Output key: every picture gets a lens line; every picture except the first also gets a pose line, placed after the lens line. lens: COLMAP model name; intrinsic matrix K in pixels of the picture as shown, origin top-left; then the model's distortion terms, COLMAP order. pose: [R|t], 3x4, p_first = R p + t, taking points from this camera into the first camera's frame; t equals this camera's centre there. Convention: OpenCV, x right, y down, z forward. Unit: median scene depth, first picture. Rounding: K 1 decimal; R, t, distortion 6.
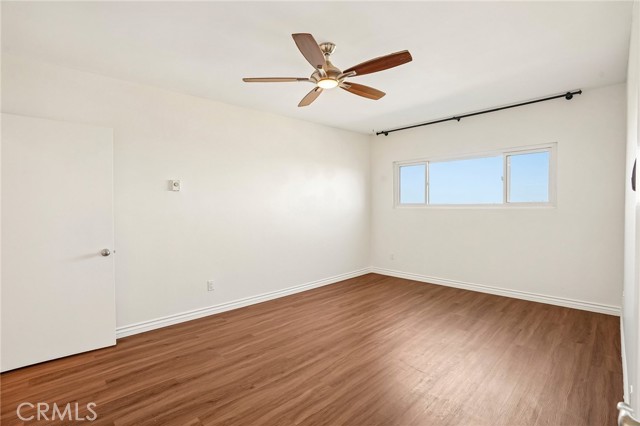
lens RADIAL K [[297.1, 0, 322.1], [0, 297.1, 212.4], [0, 0, 1]] dist [-0.074131, 0.029400]
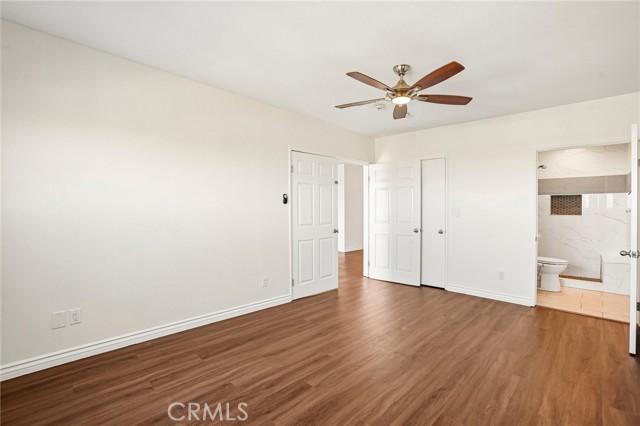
lens RADIAL K [[297.1, 0, 322.1], [0, 297.1, 212.4], [0, 0, 1]] dist [-0.074131, 0.029400]
pose [[-0.999499, 0.004122, -0.031382, 0.329911], [0.003133, 0.999499, 0.031504, -0.036524], [0.031496, 0.031390, -0.999011, 1.934808]]
